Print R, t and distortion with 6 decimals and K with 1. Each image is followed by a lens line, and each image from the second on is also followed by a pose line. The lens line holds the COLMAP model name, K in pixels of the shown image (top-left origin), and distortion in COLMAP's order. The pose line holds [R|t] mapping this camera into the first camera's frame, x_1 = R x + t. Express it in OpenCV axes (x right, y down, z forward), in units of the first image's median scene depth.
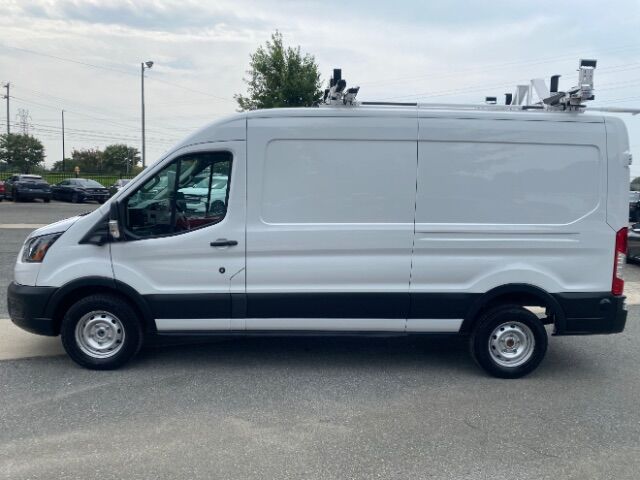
lens RADIAL K [[515.5, 0, 320.0], [0, 515.5, 240.0], [0, 0, 1]] dist [0.030431, 0.002143]
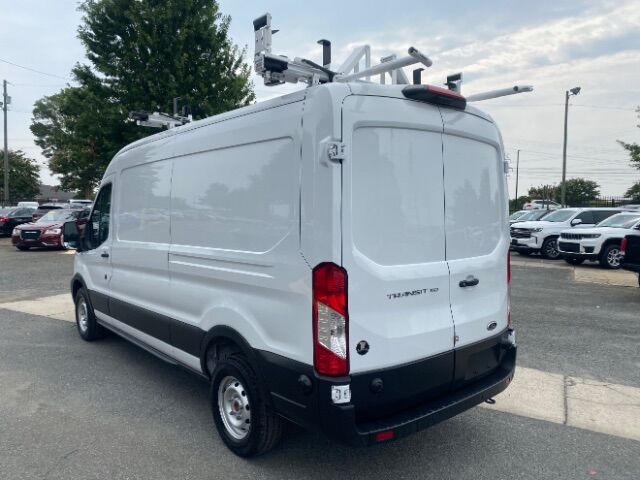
lens RADIAL K [[525.2, 0, 320.0], [0, 525.2, 240.0], [0, 0, 1]] dist [-0.002442, 0.002722]
pose [[0.569164, 0.019992, -0.821981, 1.072273], [-0.081369, 0.996167, -0.032114, -0.029298], [0.818188, 0.085162, 0.568609, 0.645324]]
